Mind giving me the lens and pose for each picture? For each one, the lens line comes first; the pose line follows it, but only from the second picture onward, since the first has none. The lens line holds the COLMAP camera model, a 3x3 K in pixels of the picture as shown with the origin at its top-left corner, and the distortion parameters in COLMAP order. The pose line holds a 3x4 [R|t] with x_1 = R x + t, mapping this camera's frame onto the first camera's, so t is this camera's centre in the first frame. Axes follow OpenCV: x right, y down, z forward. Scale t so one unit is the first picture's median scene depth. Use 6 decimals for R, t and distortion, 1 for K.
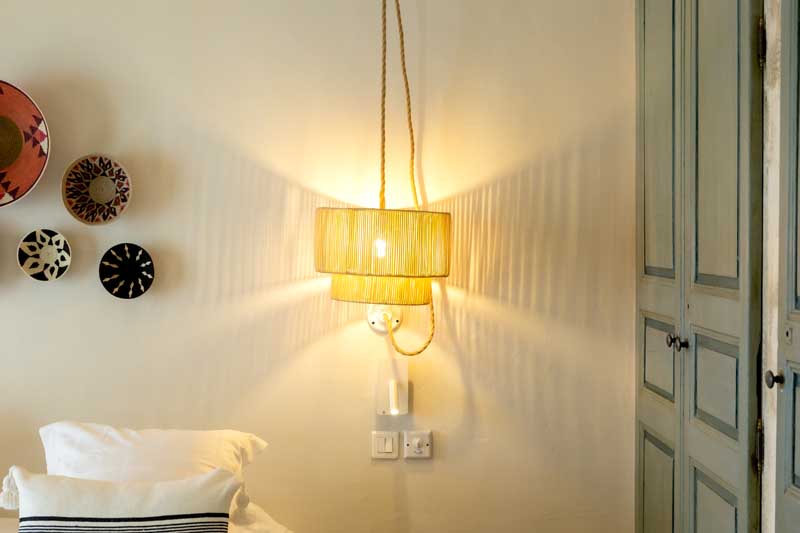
lens RADIAL K [[1128.6, 0, 400.0], [0, 1128.6, 266.5], [0, 0, 1]] dist [-0.006021, -0.038061]
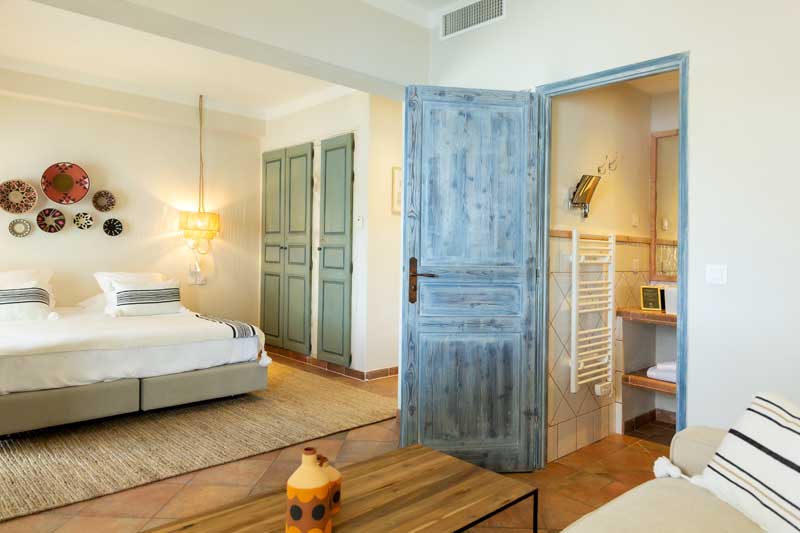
lens RADIAL K [[531.1, 0, 403.5], [0, 531.1, 249.2], [0, 0, 1]] dist [0.000912, -0.000340]
pose [[0.750207, 0.018774, 0.660936, -0.622407], [-0.001542, 0.999644, -0.026644, 0.105574], [-0.661201, 0.018969, 0.749969, -0.679038]]
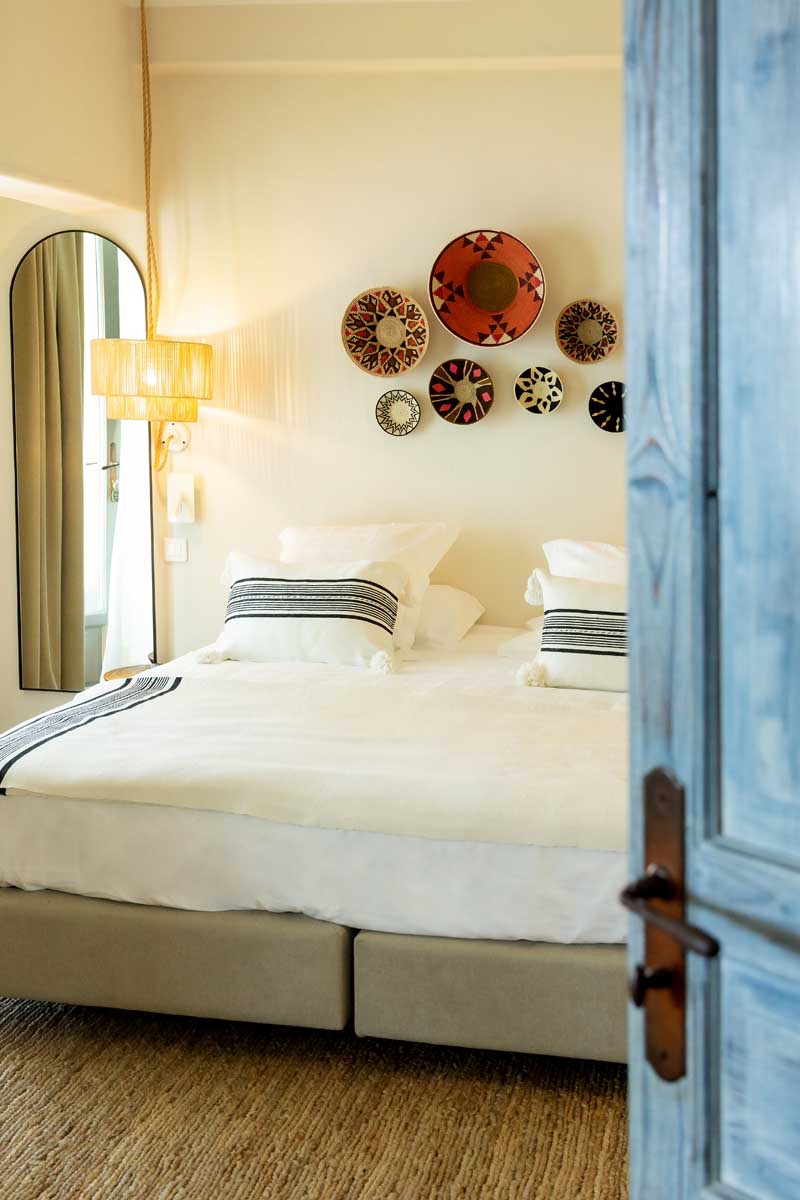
lens RADIAL K [[1476.5, 0, 514.6], [0, 1476.5, 450.8], [0, 0, 1]] dist [-0.010050, -0.028790]
pose [[0.983700, 0.033502, -0.176669, -0.081990], [-0.031403, 0.999399, 0.014661, 0.027973], [0.177054, -0.008874, 0.984161, -0.415142]]
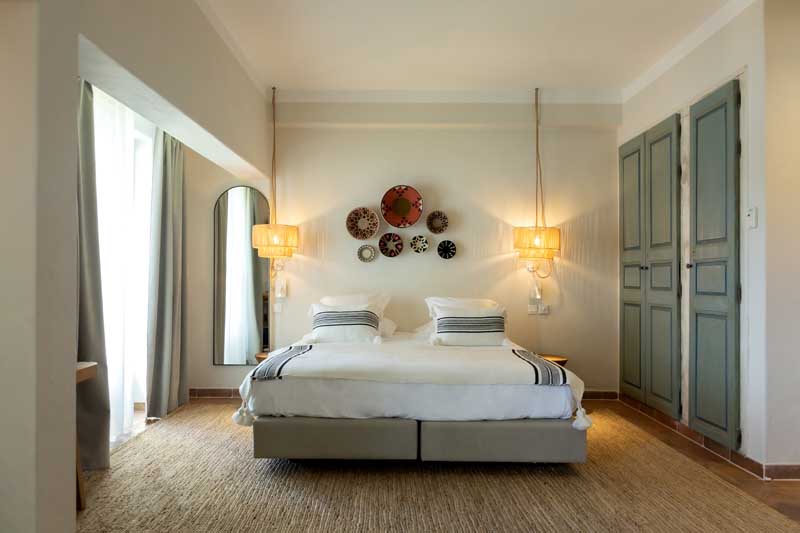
lens RADIAL K [[549.1, 0, 397.5], [0, 549.1, 277.0], [0, 0, 1]] dist [-0.001049, -0.000515]
pose [[0.999608, 0.008952, -0.026534, -0.335353], [-0.009855, 0.999370, -0.034085, 0.128122], [0.026212, 0.034333, 0.999067, -0.459041]]
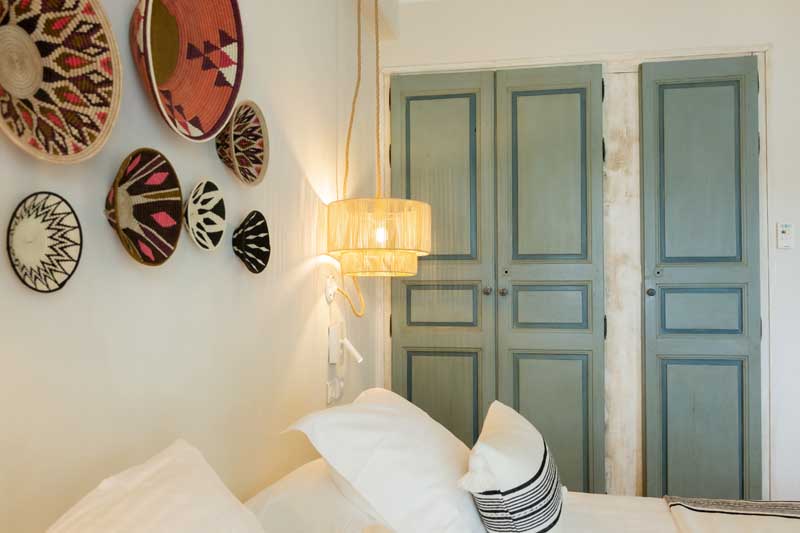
lens RADIAL K [[636.9, 0, 400.0], [0, 636.9, 266.5], [0, 0, 1]] dist [-0.003076, -0.003307]
pose [[0.194570, 0.018253, 0.980719, -0.713348], [0.033092, 0.999136, -0.025161, 0.039467], [-0.980330, 0.037350, 0.193798, 0.798660]]
